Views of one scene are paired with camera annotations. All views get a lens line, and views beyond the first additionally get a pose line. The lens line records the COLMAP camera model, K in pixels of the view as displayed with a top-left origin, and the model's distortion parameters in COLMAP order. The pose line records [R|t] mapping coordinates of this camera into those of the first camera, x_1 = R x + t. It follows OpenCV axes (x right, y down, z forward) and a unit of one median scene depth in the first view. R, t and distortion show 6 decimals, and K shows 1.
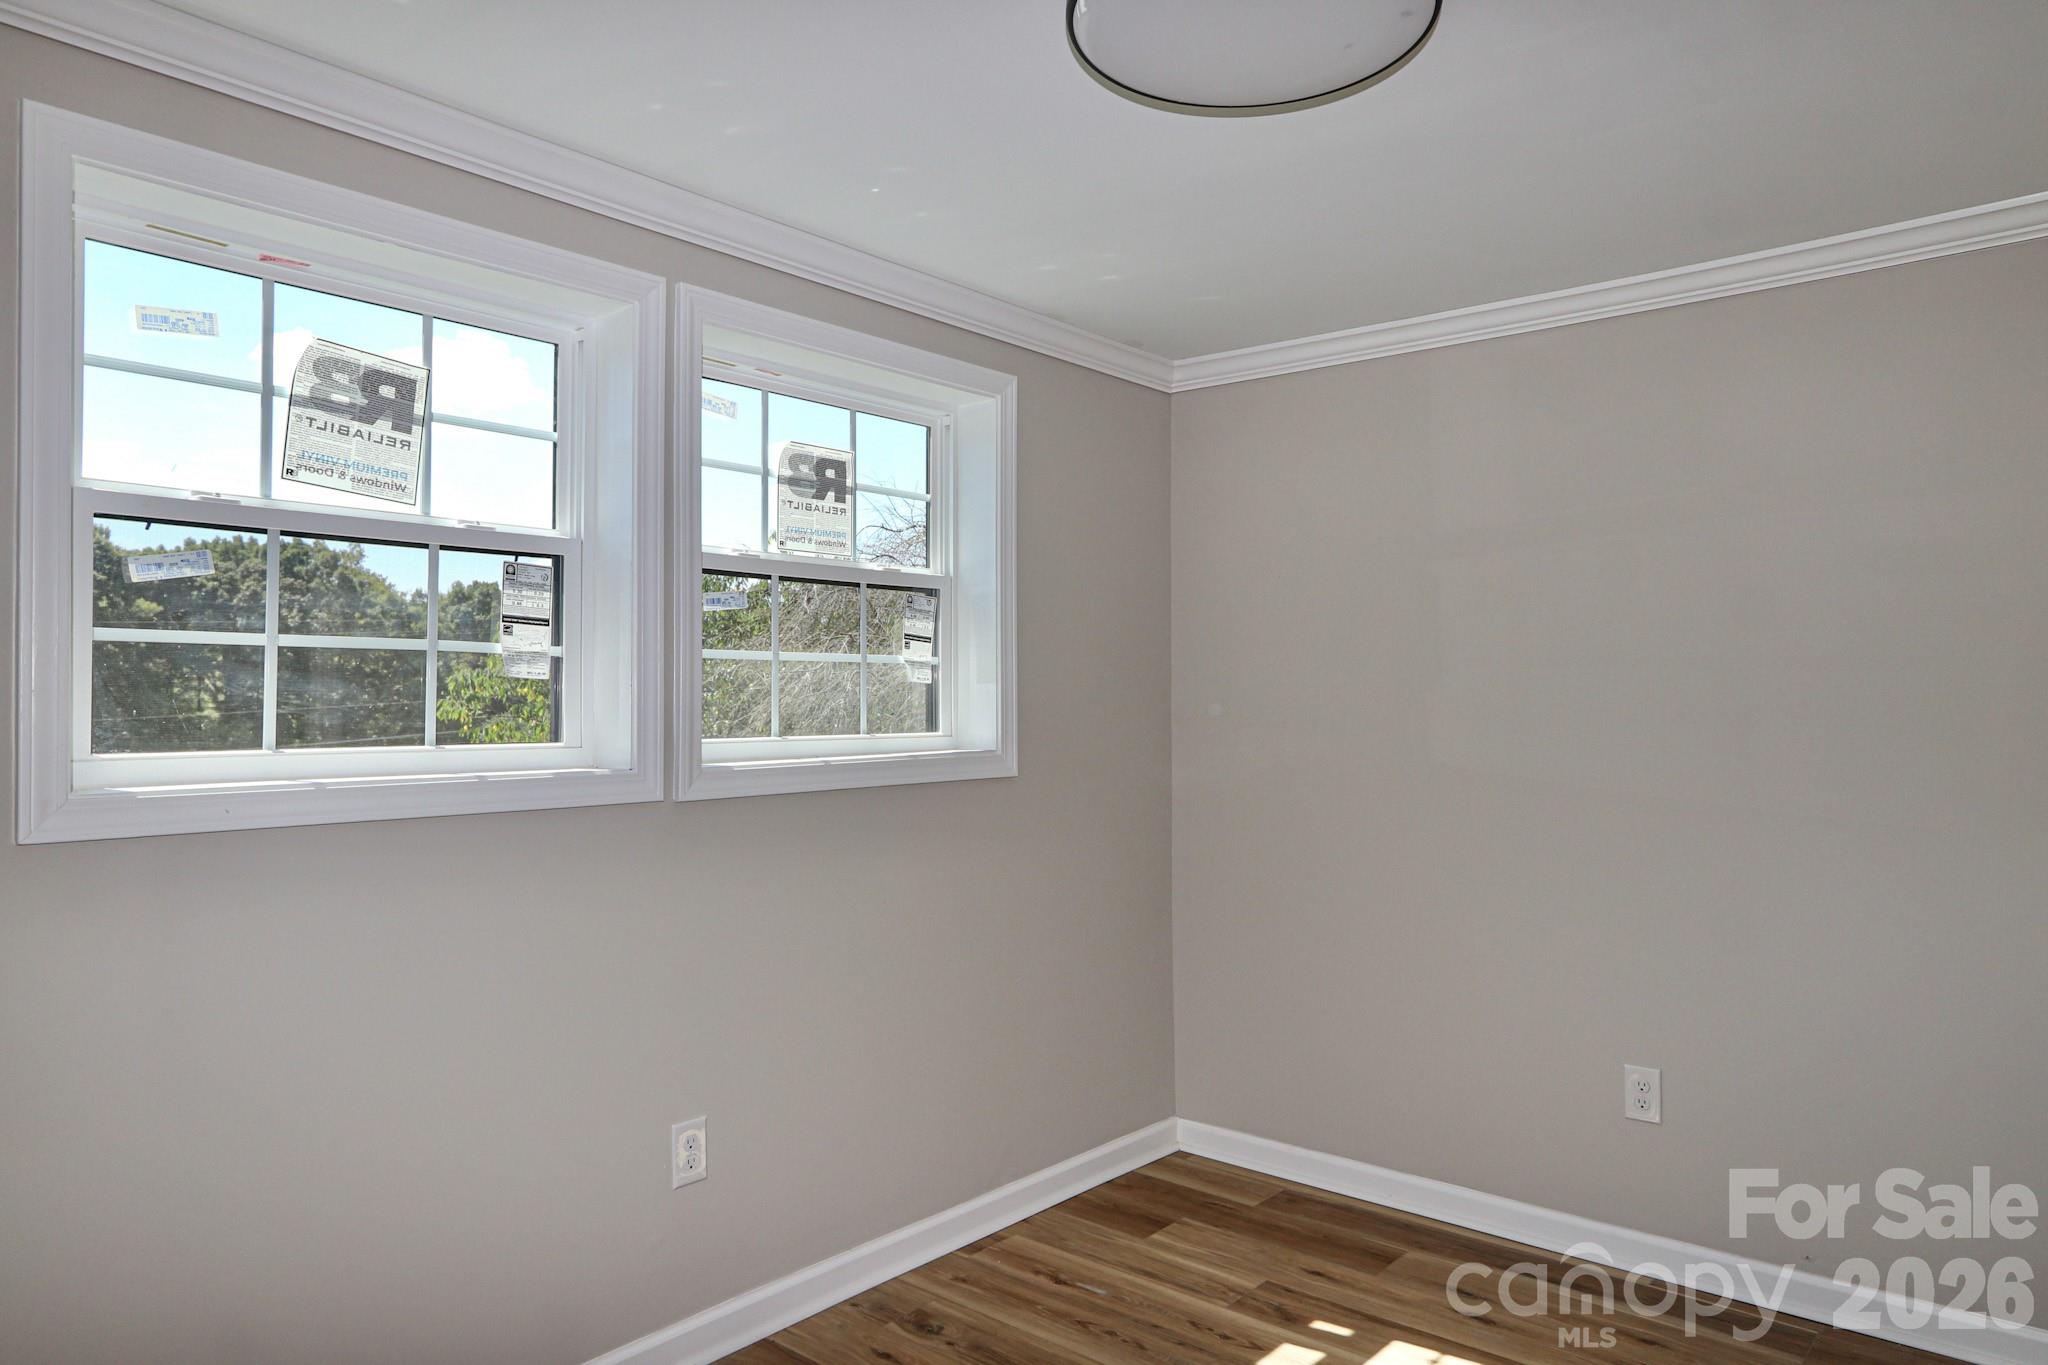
lens RADIAL K [[1335.9, 0, 1026.9], [0, 1335.9, 687.0], [0, 0, 1]] dist [-0.002860, 0.042652]
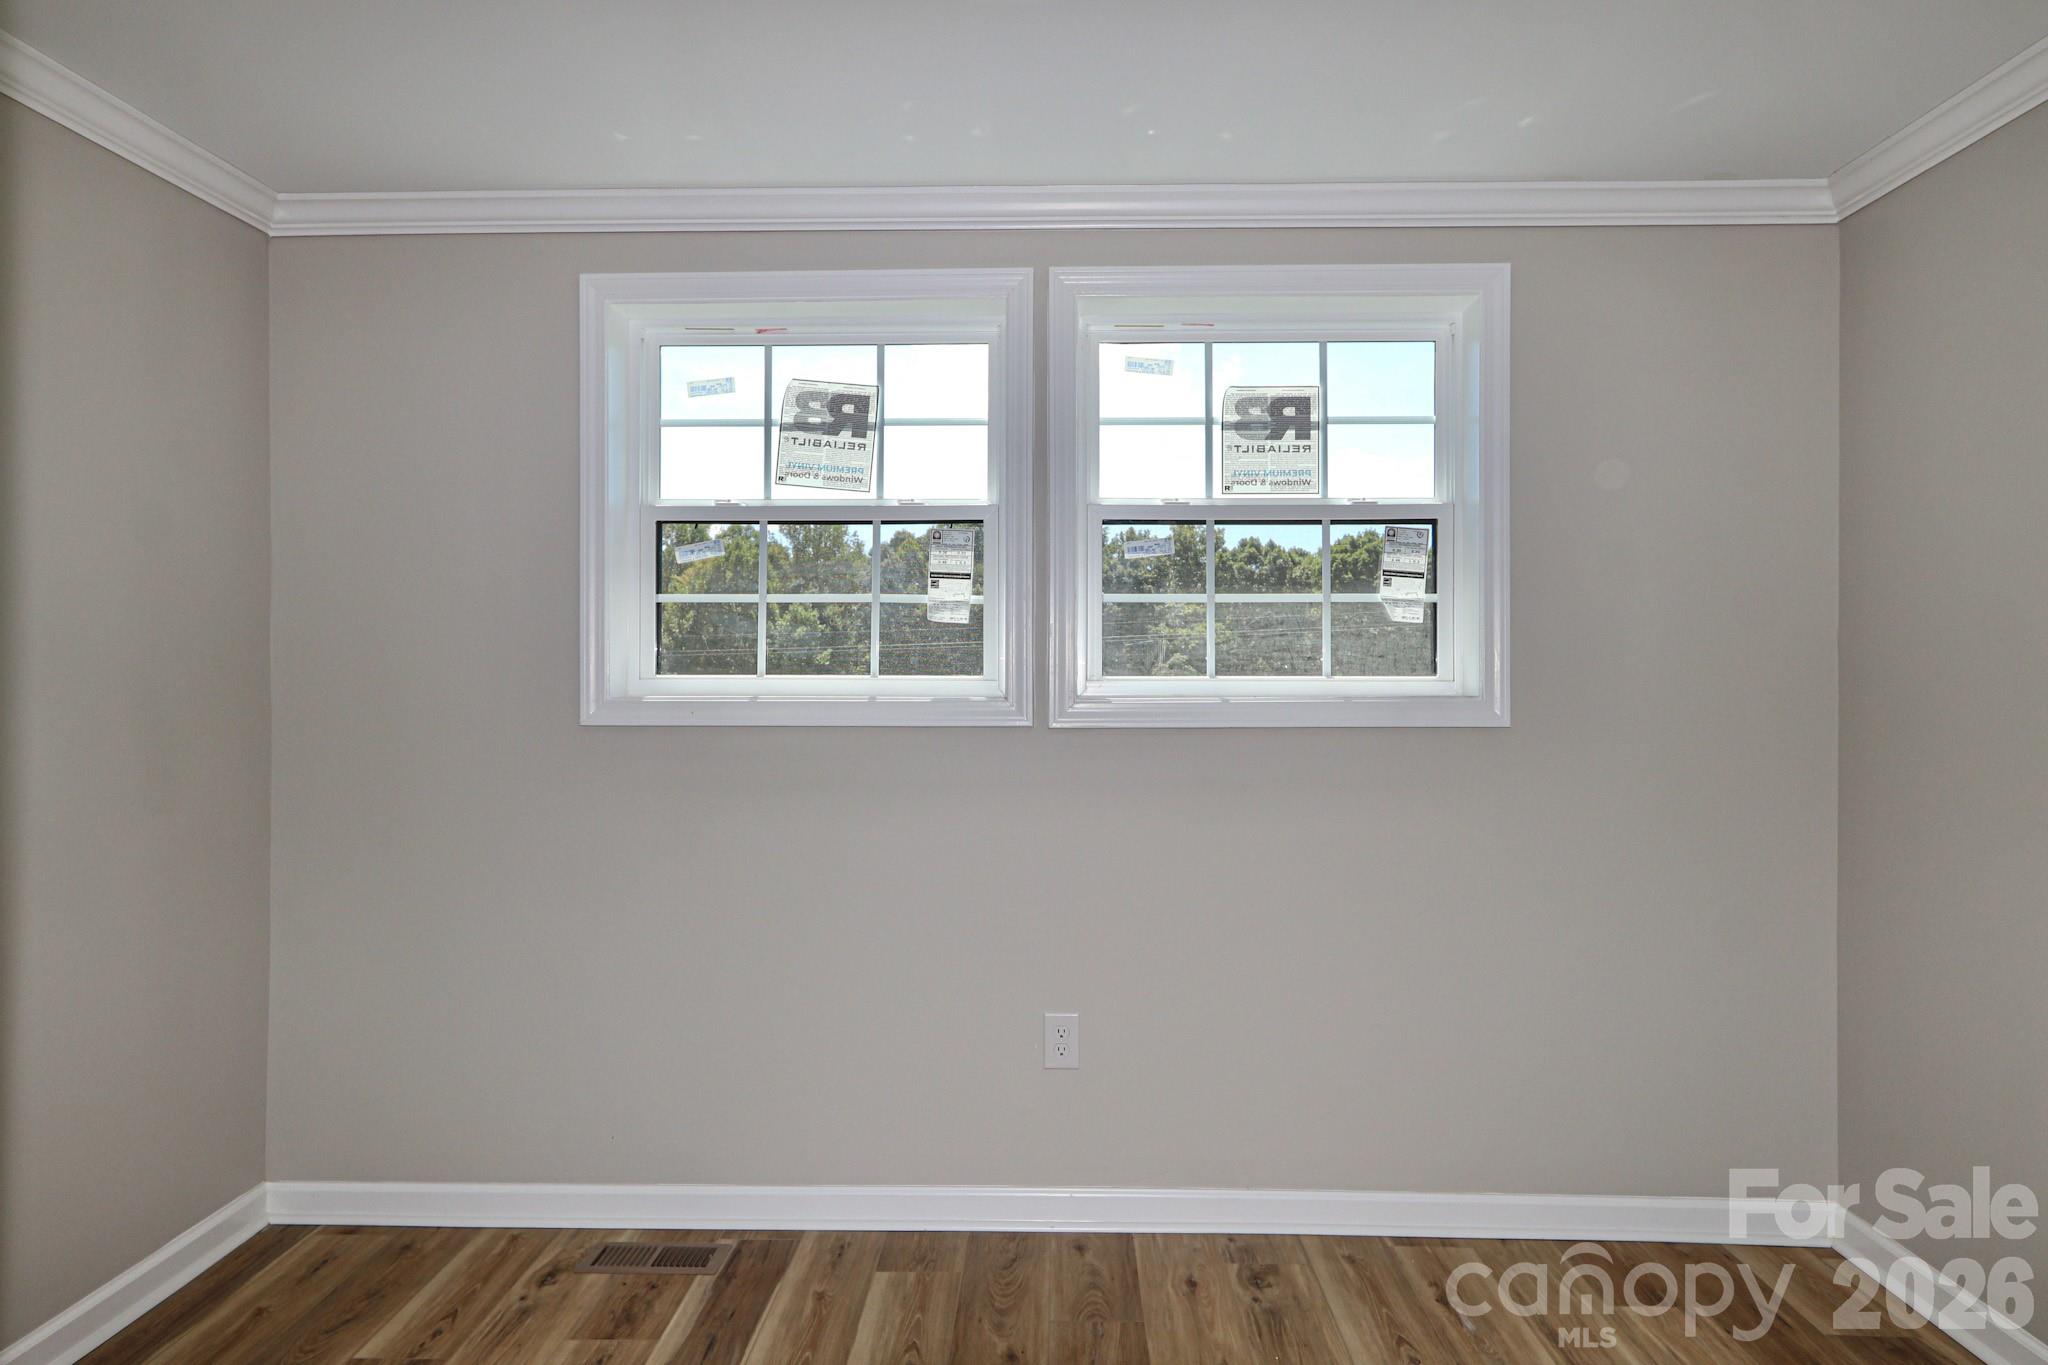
lens RADIAL K [[1342.3, 0, 1025.6], [0, 1342.3, 679.4], [0, 0, 1]] dist [0.005796, 0.003590]
pose [[0.622714, 0.001131, -0.782449, 0.632086], [0.005539, 0.999968, 0.005854, 0.038551], [0.782430, -0.007979, 0.622688, 0.285100]]
